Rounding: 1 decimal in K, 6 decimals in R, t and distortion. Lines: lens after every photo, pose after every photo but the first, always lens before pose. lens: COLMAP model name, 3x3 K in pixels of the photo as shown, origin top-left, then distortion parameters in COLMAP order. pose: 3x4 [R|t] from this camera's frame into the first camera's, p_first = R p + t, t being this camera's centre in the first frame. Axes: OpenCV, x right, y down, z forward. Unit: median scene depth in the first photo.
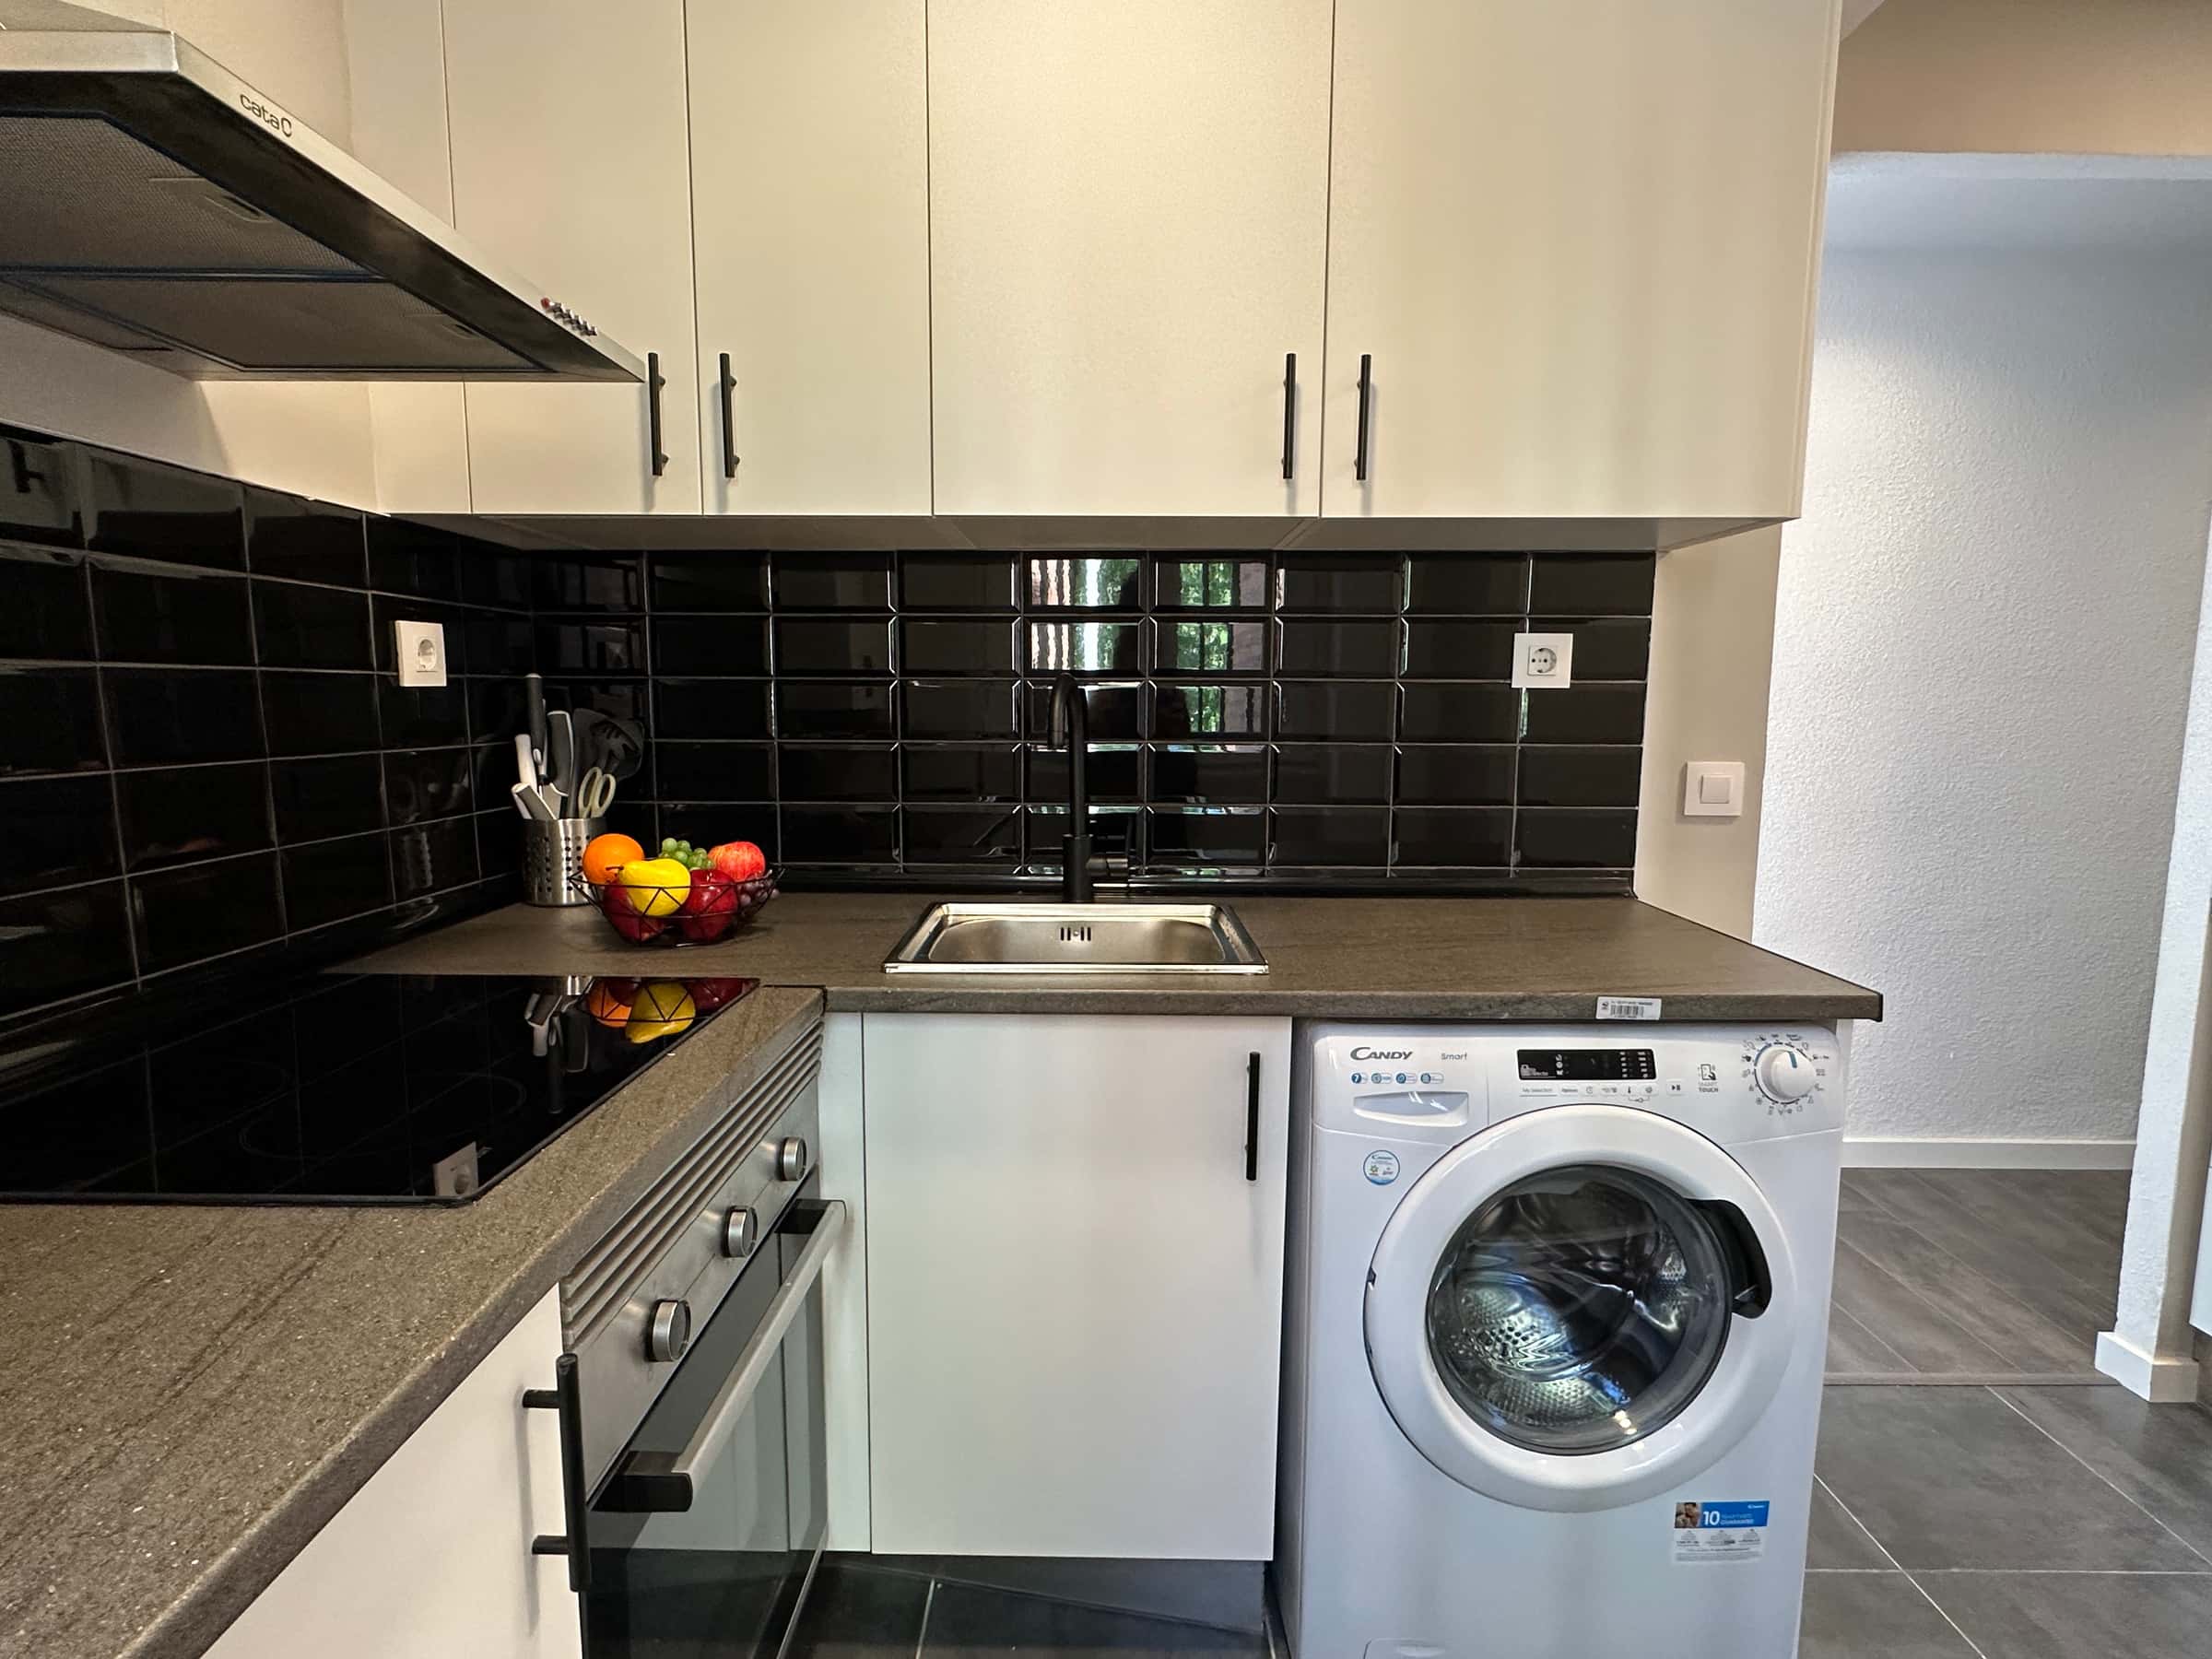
lens RADIAL K [[1140.2, 0, 1106.0], [0, 1140.2, 829.5], [0, 0, 1]] dist [-0.005579, -0.001543]
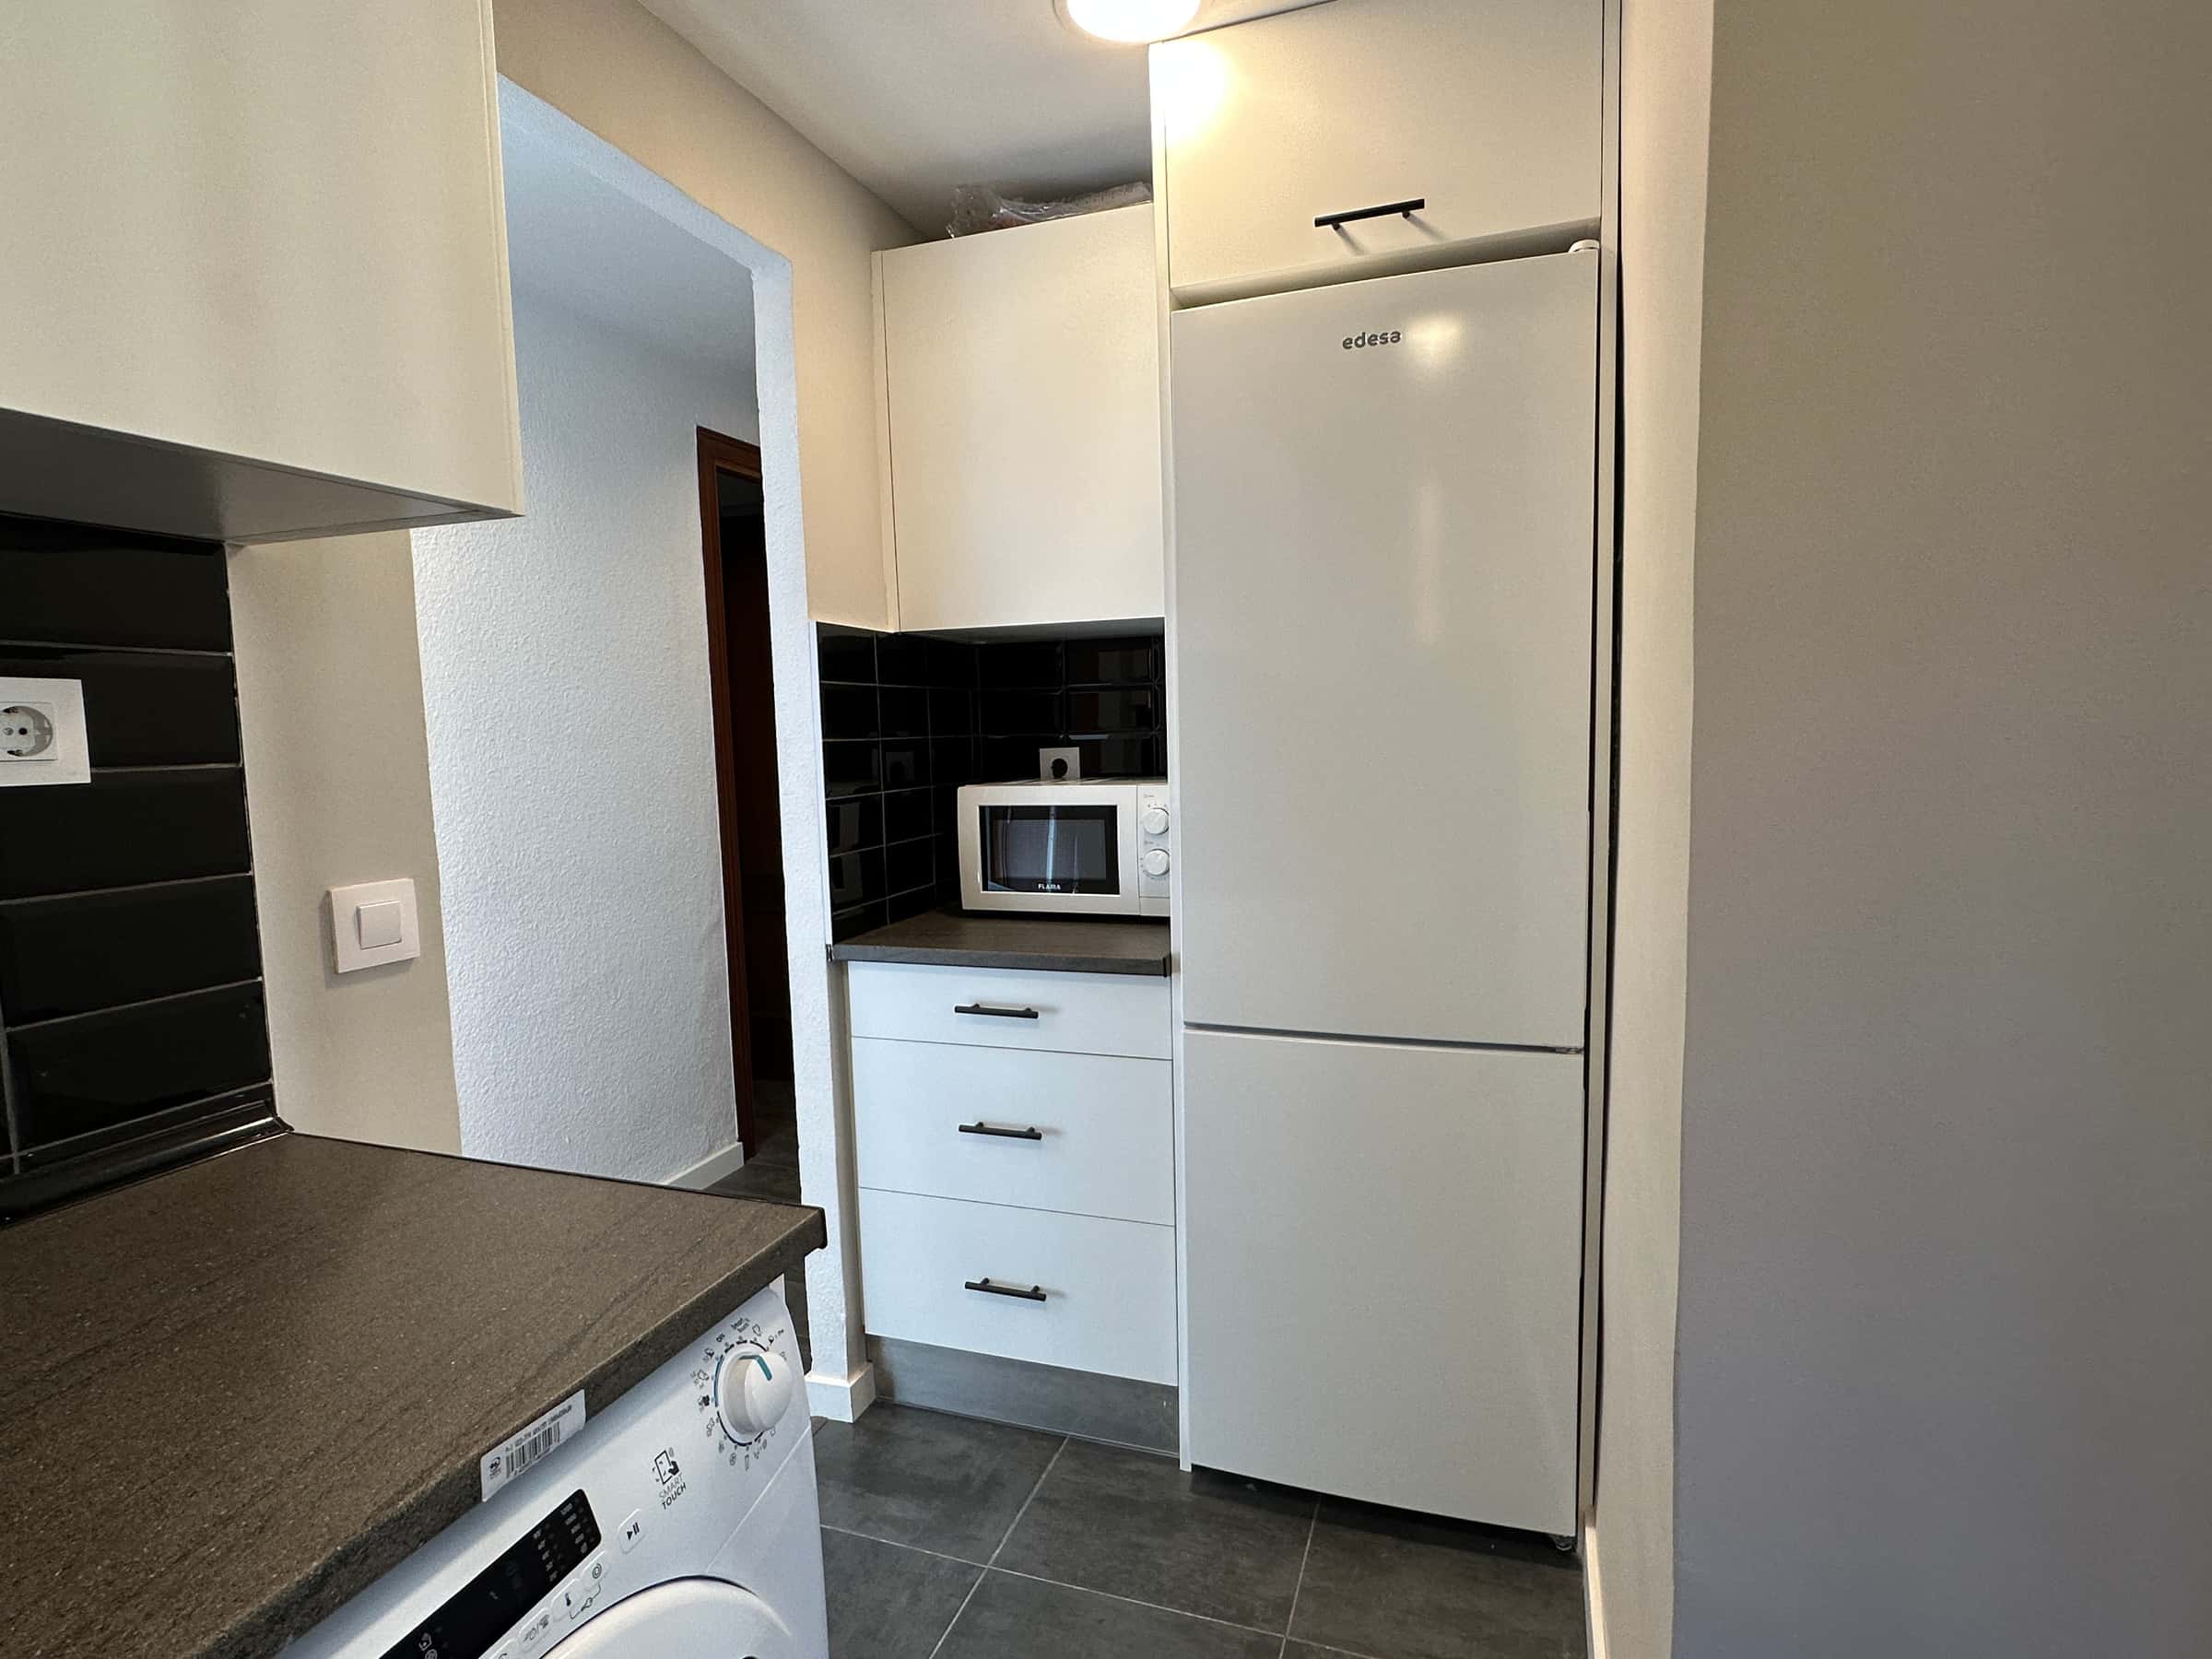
lens RADIAL K [[1140.2, 0, 1106.0], [0, 1140.2, 829.5], [0, 0, 1]] dist [-0.005579, -0.001543]
pose [[0.329631, -0.098395, 0.938969, 0.070225], [0.135389, 0.989201, 0.056130, -0.069422], [-0.934352, 0.108623, 0.339393, 0.391298]]
